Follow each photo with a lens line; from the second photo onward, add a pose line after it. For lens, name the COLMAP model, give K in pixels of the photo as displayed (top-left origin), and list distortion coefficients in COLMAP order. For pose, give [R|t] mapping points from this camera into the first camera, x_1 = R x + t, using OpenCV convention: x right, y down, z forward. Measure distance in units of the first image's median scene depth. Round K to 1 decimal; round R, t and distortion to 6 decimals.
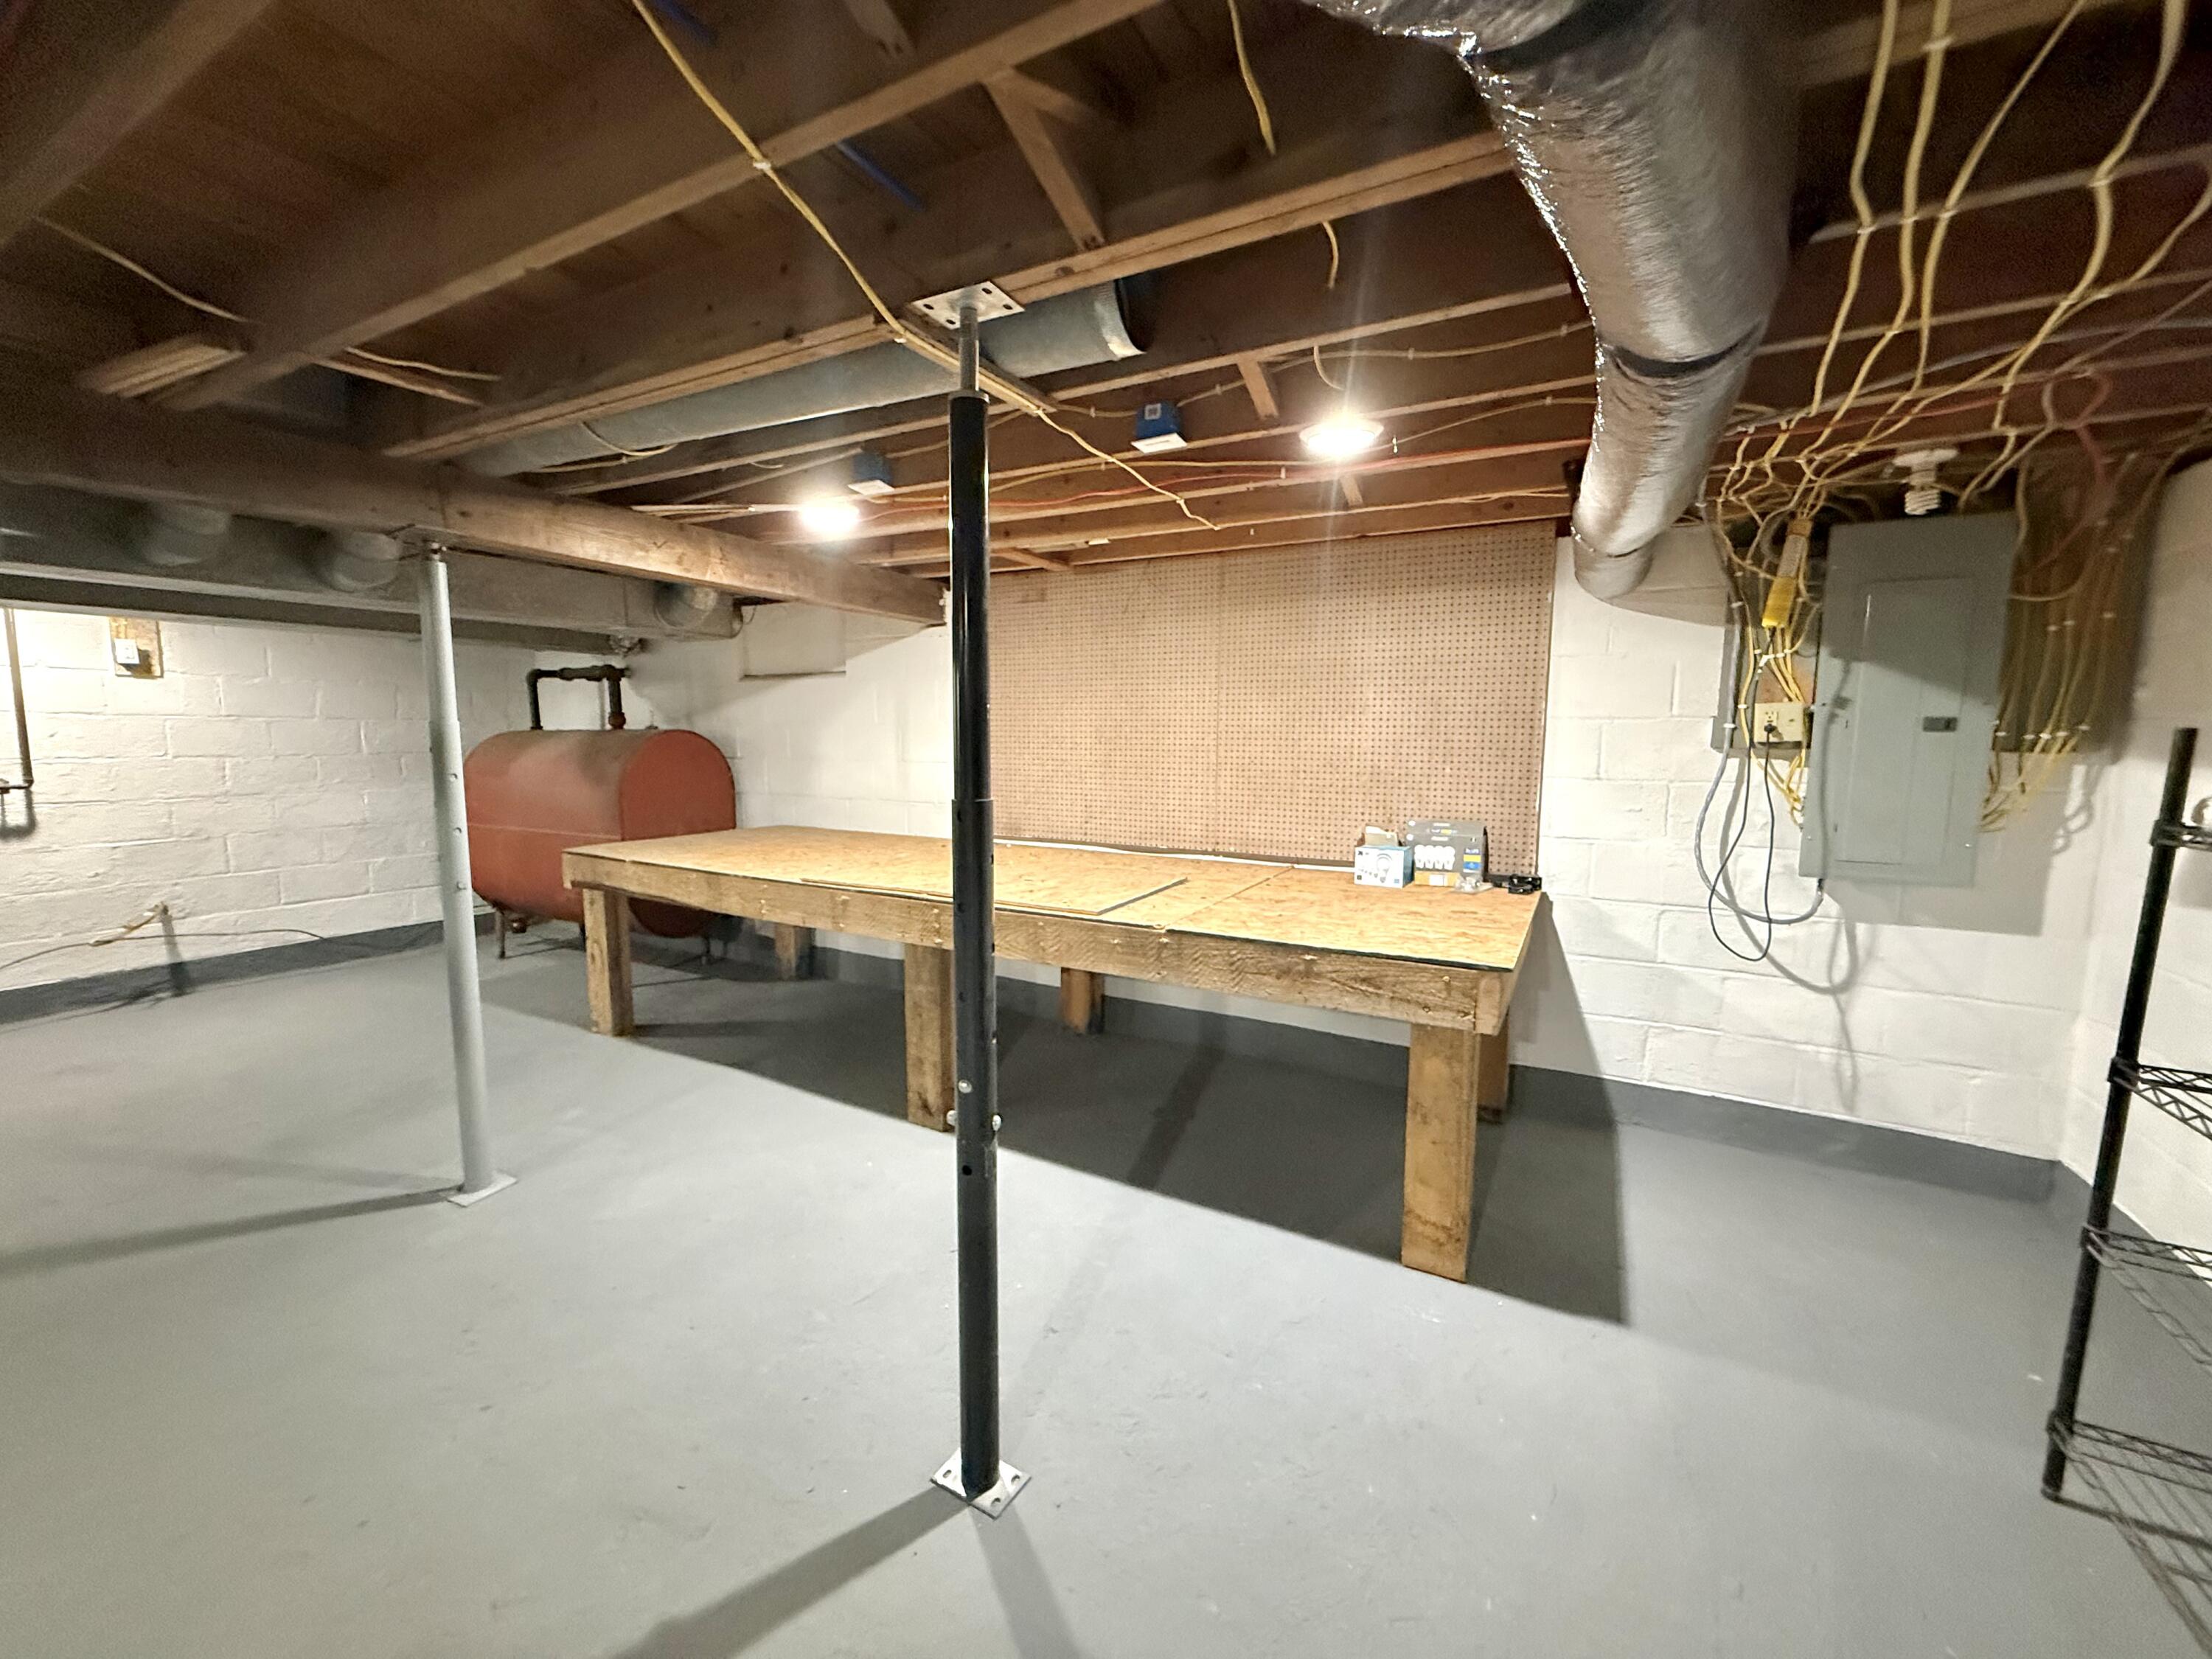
lens RADIAL K [[881.9, 0, 1109.0], [0, 881.9, 836.6], [0, 0, 1]] dist [-0.002484, -0.000754]
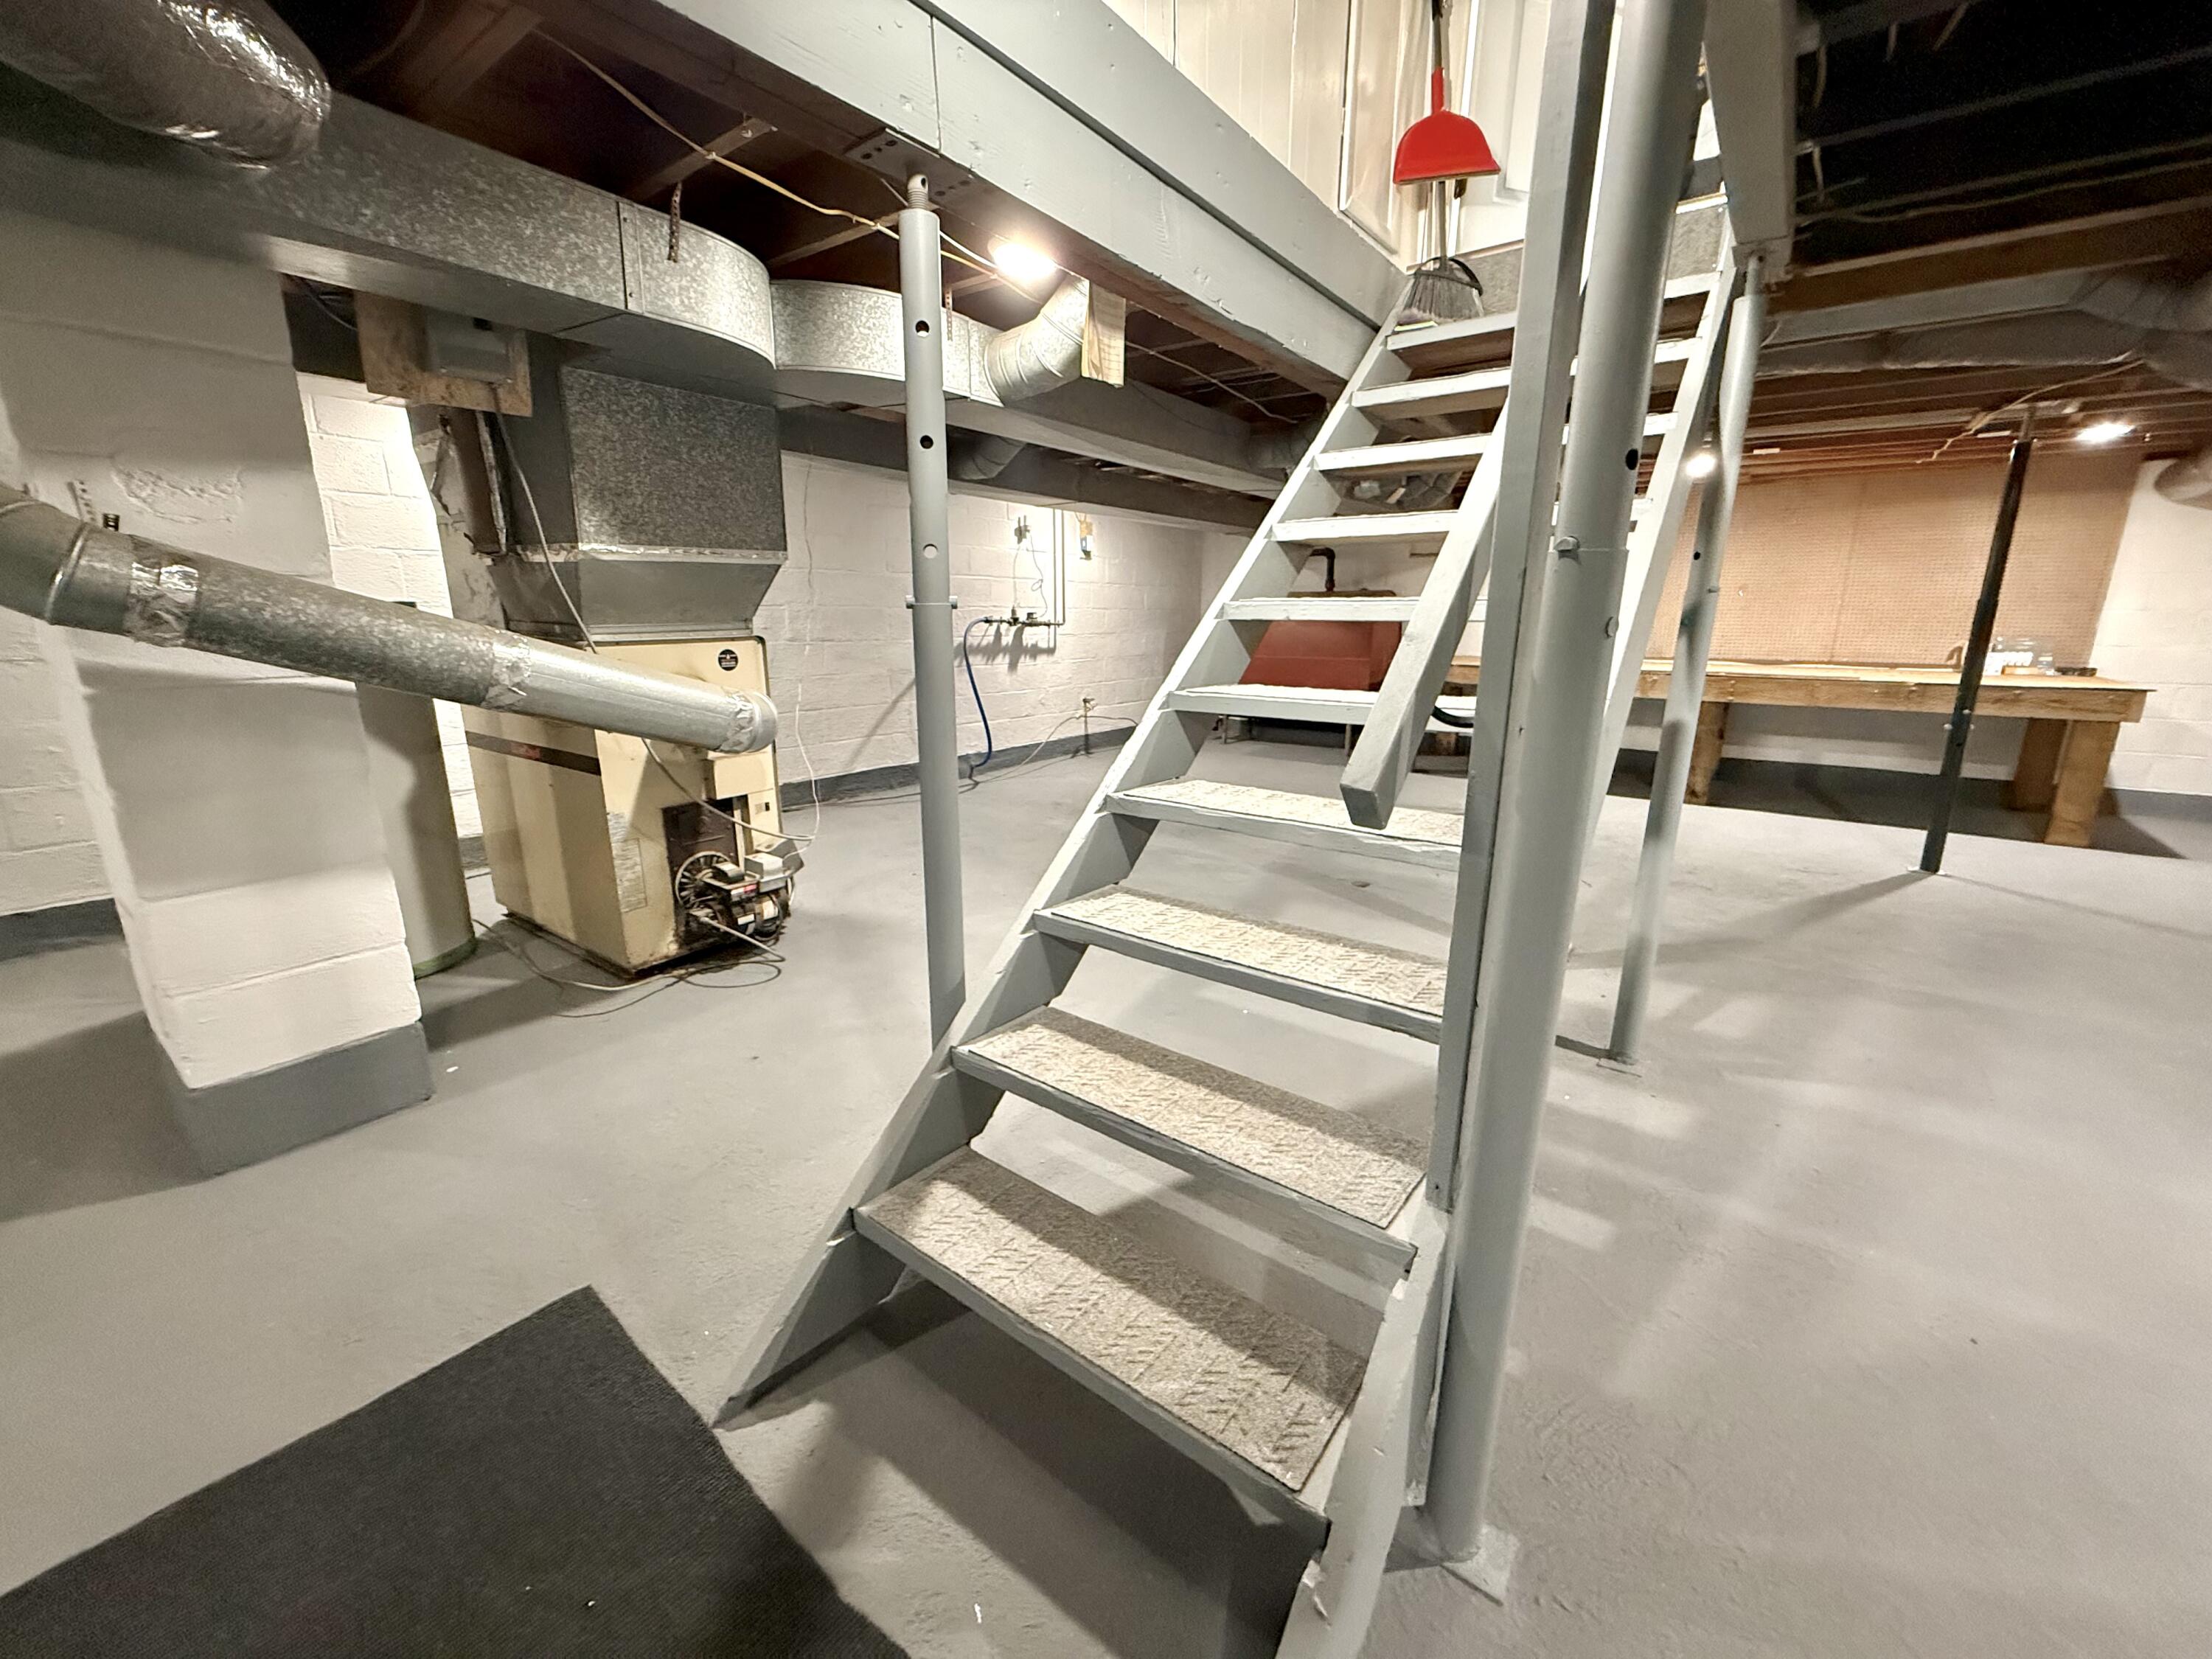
lens RADIAL K [[881.9, 0, 1101.5], [0, 881.9, 826.1], [0, 0, 1]] dist [-0.002484, -0.000754]
pose [[0.989196, 0.030989, -0.143289, -0.812920], [-0.013693, 0.992662, 0.120147, 0.118843], [0.145960, -0.116887, 0.982361, -0.698005]]
